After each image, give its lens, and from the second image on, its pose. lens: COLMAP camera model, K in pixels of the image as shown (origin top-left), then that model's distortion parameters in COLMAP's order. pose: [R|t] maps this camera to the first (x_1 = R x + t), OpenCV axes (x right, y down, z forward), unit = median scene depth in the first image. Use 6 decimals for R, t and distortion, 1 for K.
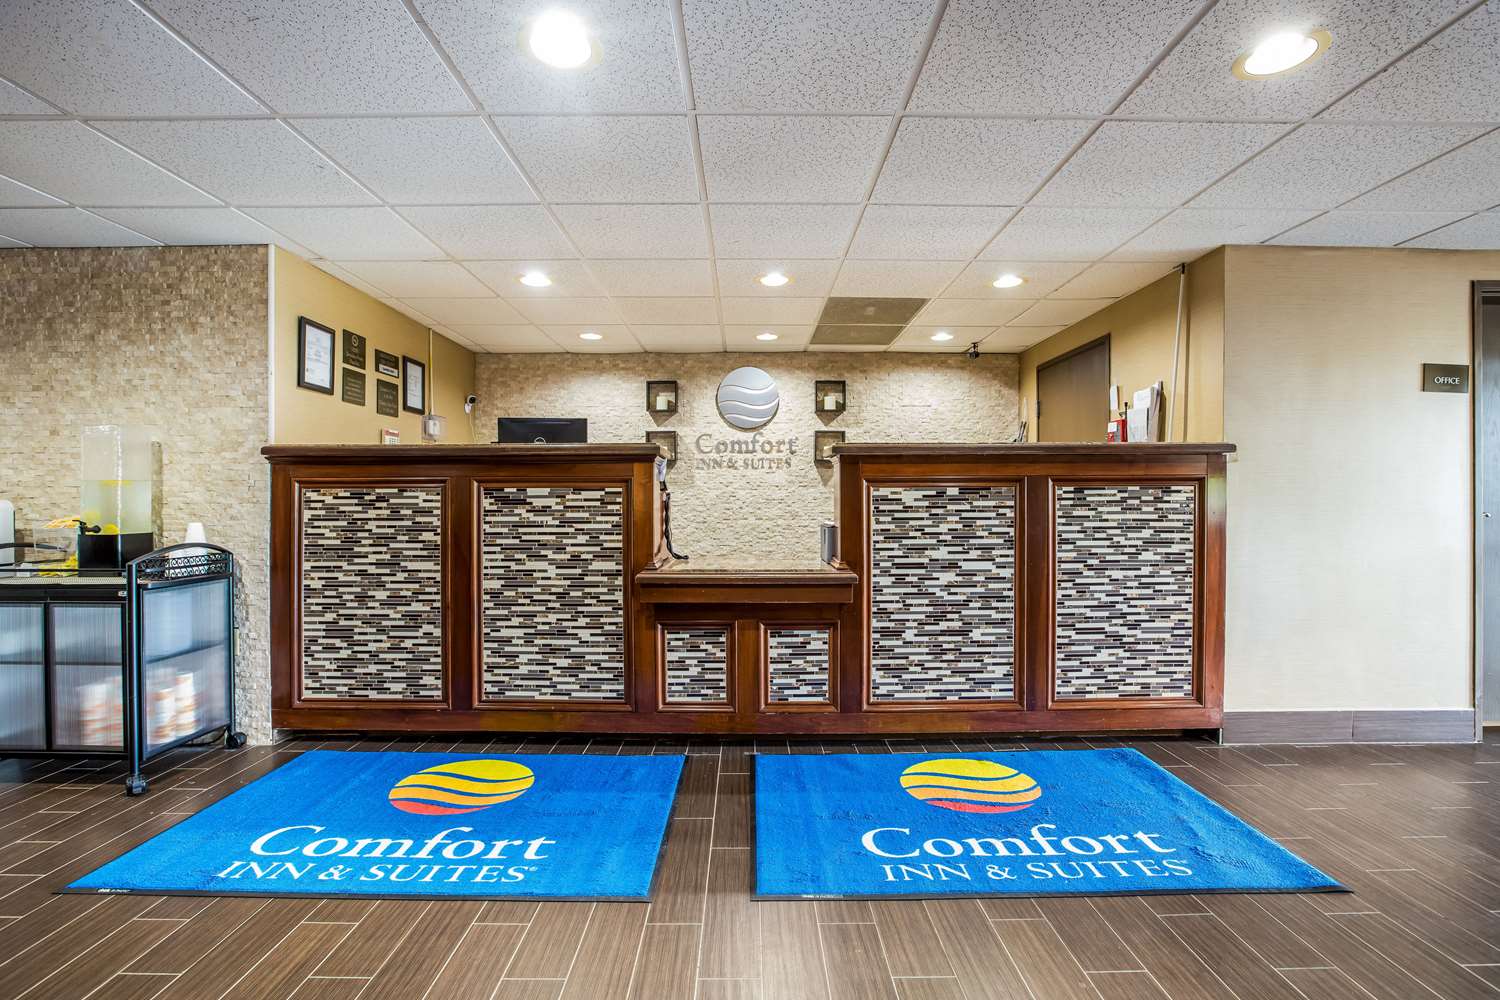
lens RADIAL K [[723.8, 0, 750.0], [0, 723.8, 500.0], [0, 0, 1]] dist [-0.080927, 0.054169]
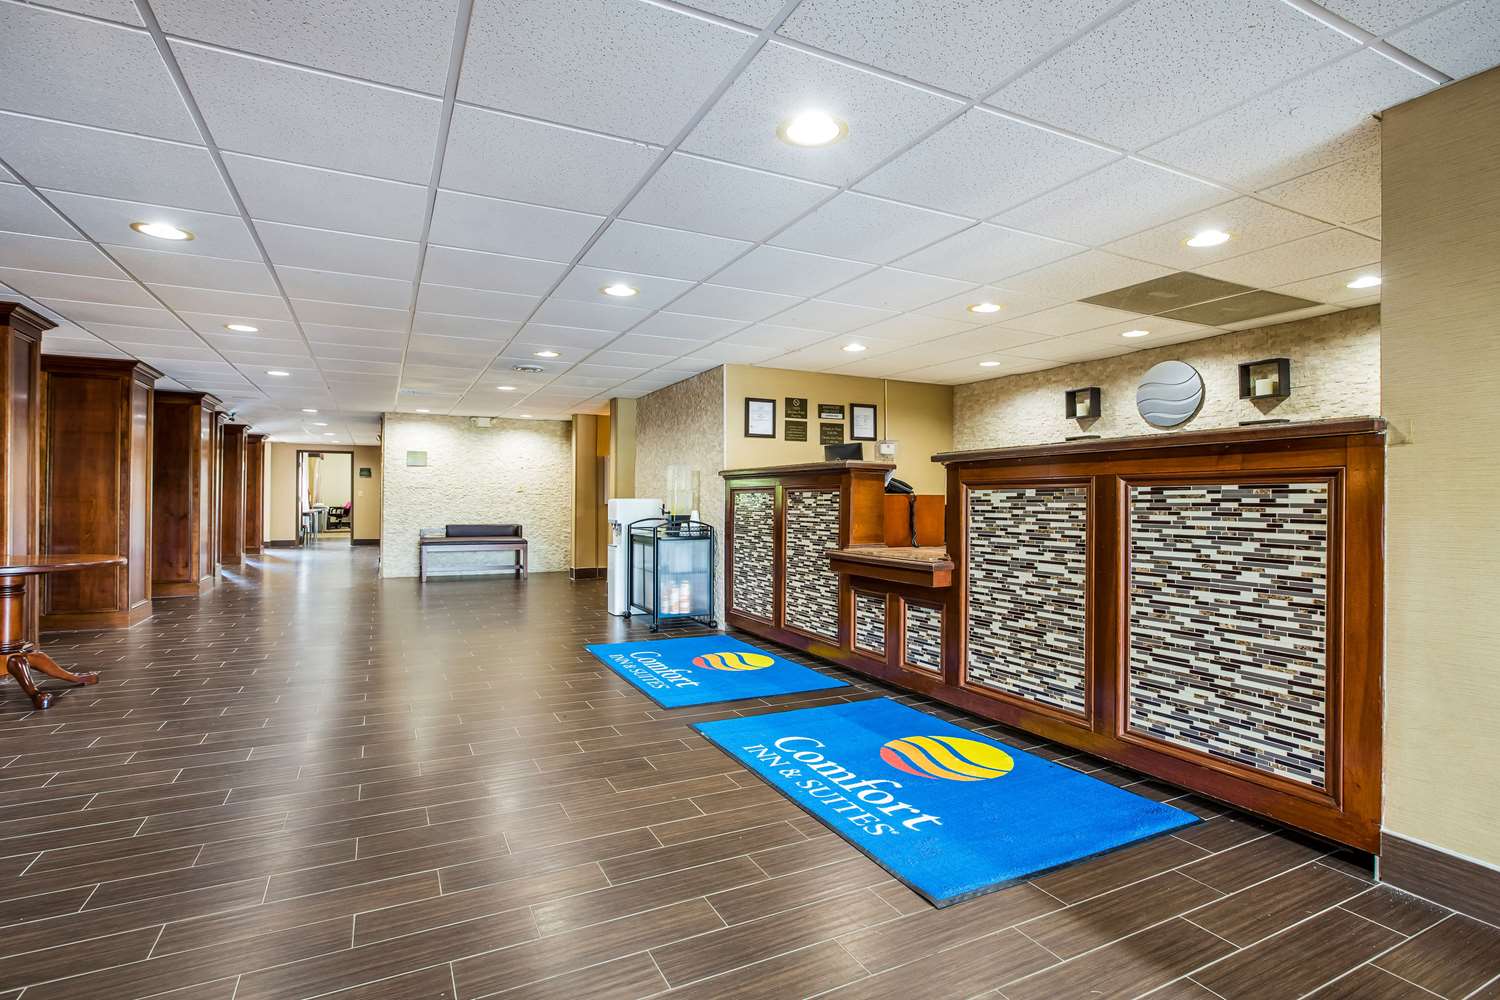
lens RADIAL K [[687.0, 0, 757.3], [0, 687.0, 495.7], [0, 0, 1]] dist [-0.027931, 0.011937]
pose [[0.478839, -0.002150, -0.877900, 0.947521], [-0.006002, 0.999966, -0.005723, -0.000258], [0.877882, 0.008009, 0.478810, 0.196865]]
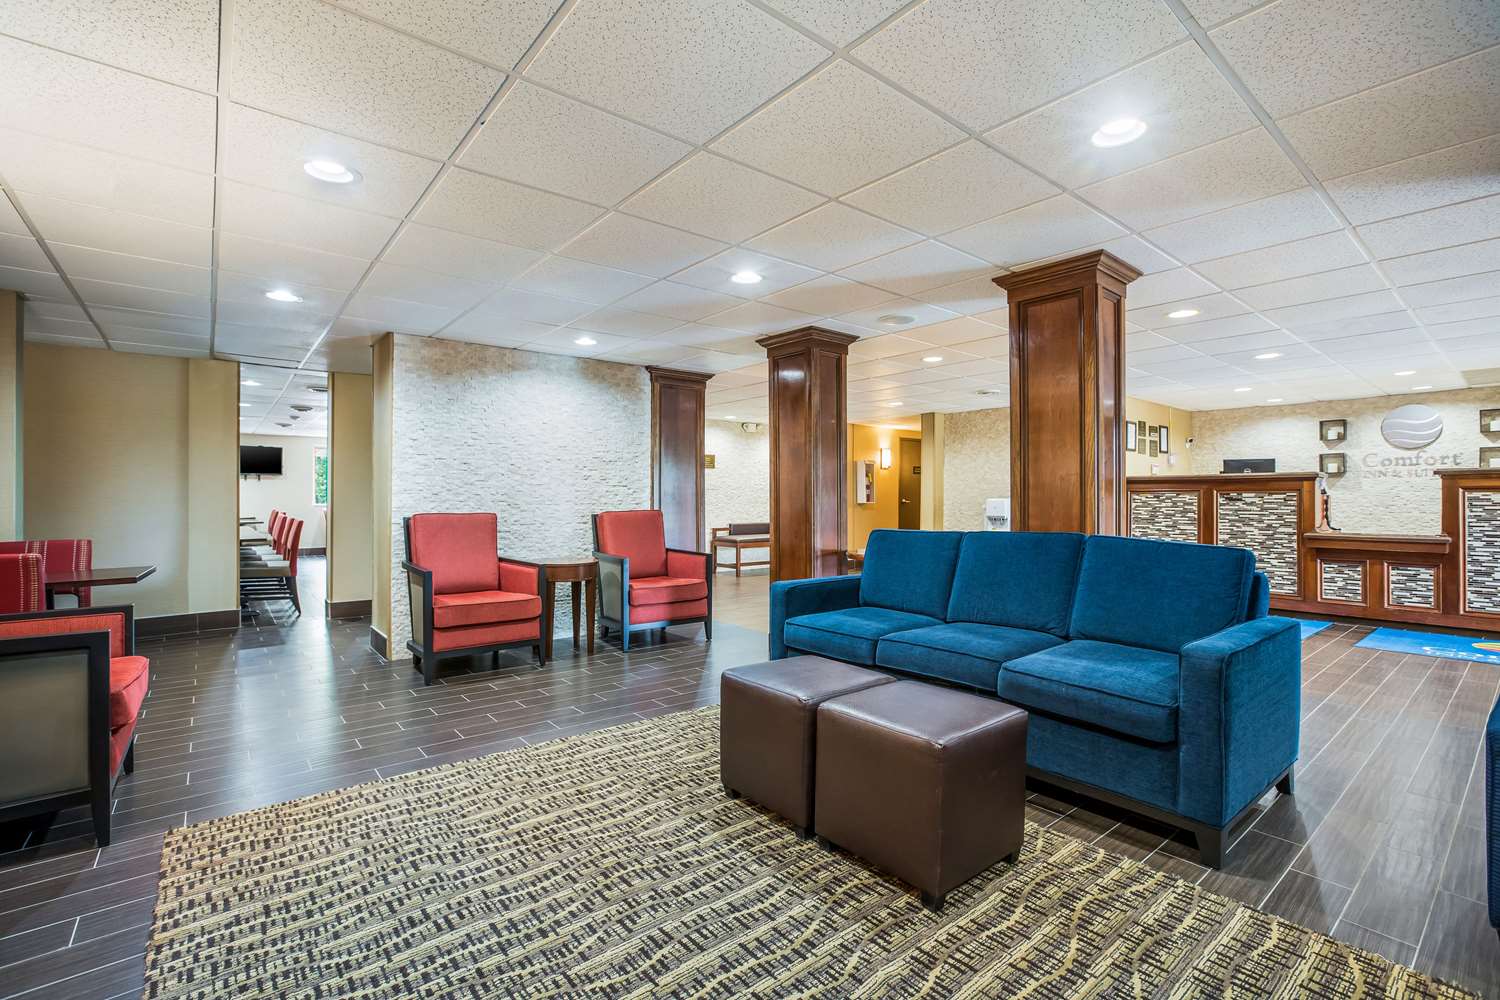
lens RADIAL K [[687.0, 0, 757.3], [0, 687.0, 495.7], [0, 0, 1]] dist [-0.027931, 0.011937]
pose [[0.652307, -0.002403, -0.757951, 0.293253], [-0.001567, 0.999989, -0.004519, 0.002047], [0.757954, 0.004135, 0.652295, -1.465276]]
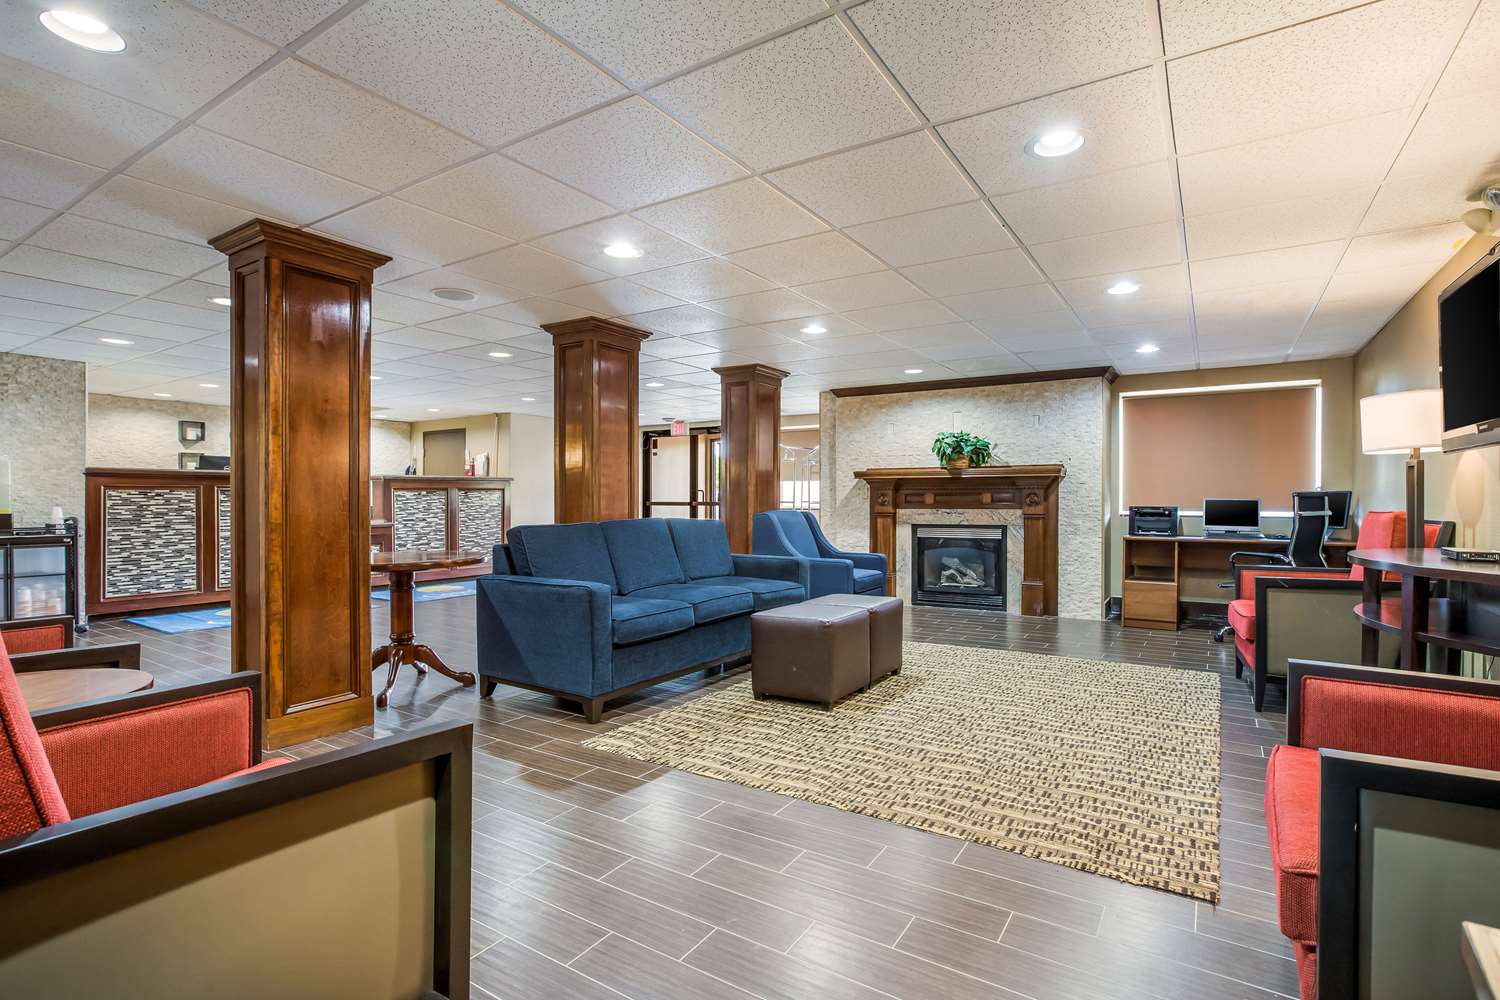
lens RADIAL K [[660.8, 0, 750.0], [0, 660.8, 500.0], [0, 0, 1]] dist [-0.031365, 0.016417]
pose [[0.555997, -0.002809, 0.831179, -1.121241], [0.000630, 0.999995, 0.002959, 0.008308], [-0.831184, -0.001122, 0.555997, -1.450026]]
